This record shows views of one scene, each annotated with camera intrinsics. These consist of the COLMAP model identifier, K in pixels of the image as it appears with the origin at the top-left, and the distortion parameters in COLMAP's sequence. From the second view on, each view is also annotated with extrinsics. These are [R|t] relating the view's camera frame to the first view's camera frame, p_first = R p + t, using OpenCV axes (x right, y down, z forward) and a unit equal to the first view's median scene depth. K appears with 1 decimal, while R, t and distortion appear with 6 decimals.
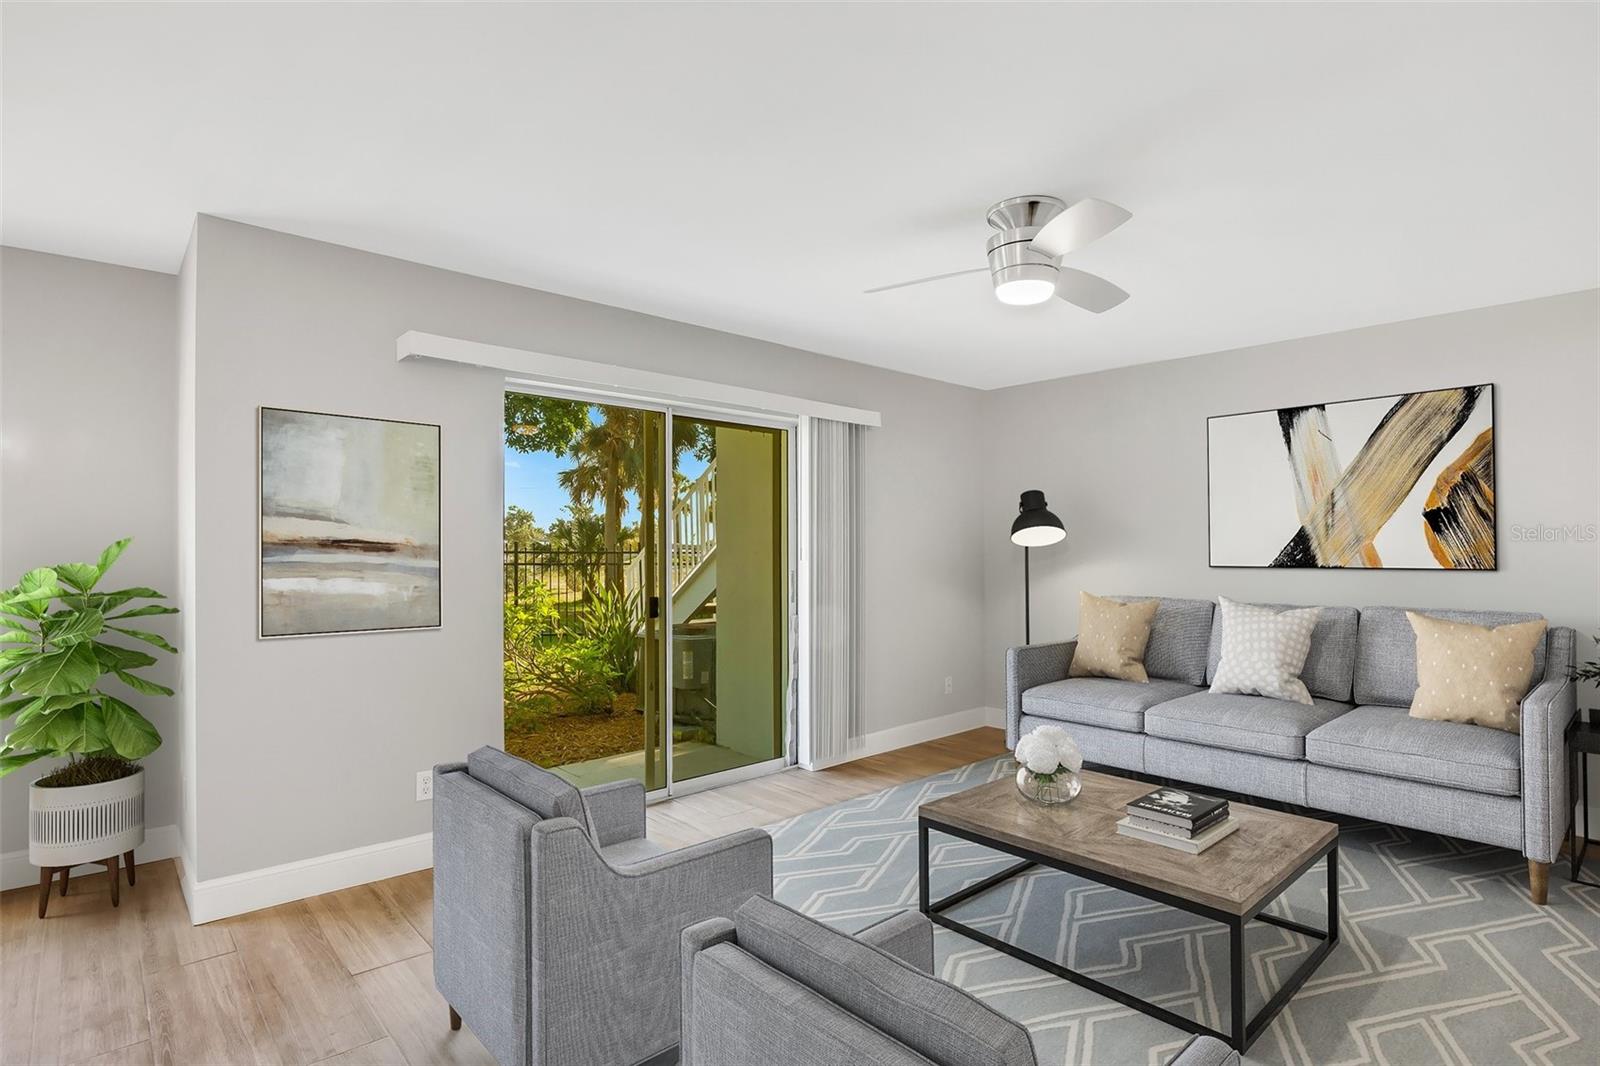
lens RADIAL K [[787.1, 0, 809.4], [0, 787.1, 568.1], [0, 0, 1]] dist [-0.019482, -0.000134]
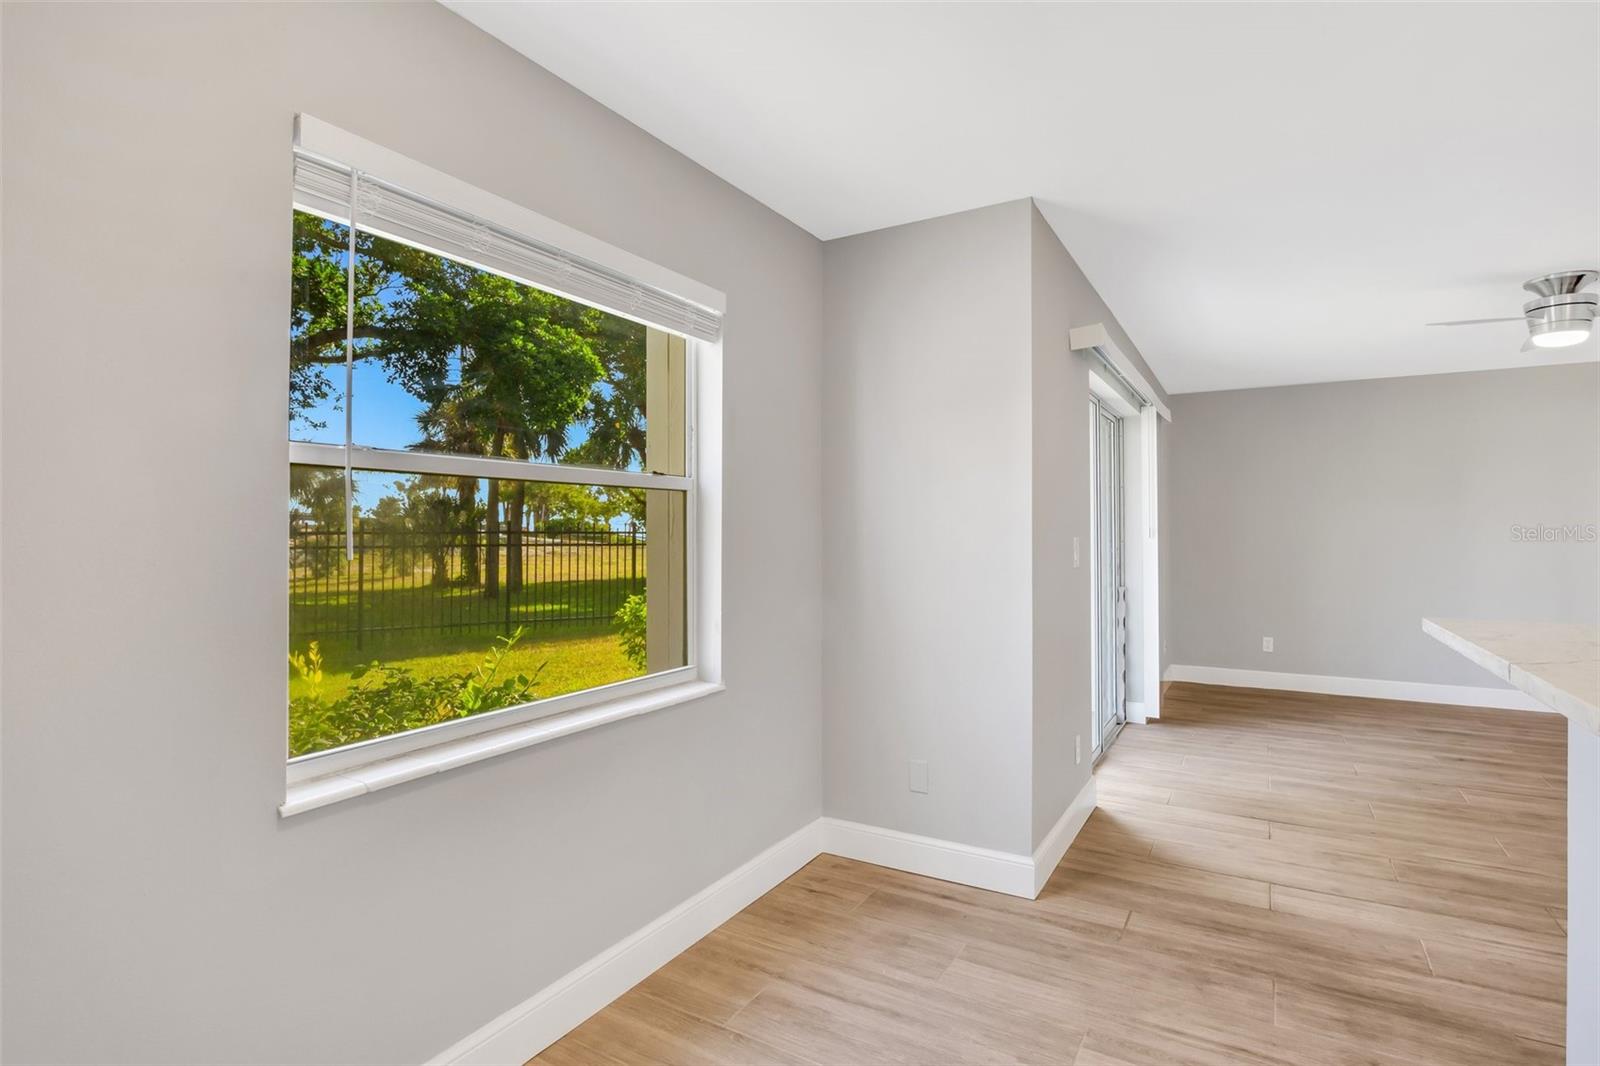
lens RADIAL K [[787.1, 0, 784.7], [0, 787.1, 524.0], [0, 0, 1]] dist [-0.019482, -0.000134]
pose [[0.956316, 0.000690, 0.292334, -1.219920], [0.009336, 0.999415, -0.032901, 0.004301], [-0.292186, 0.034192, 0.955750, 0.097347]]
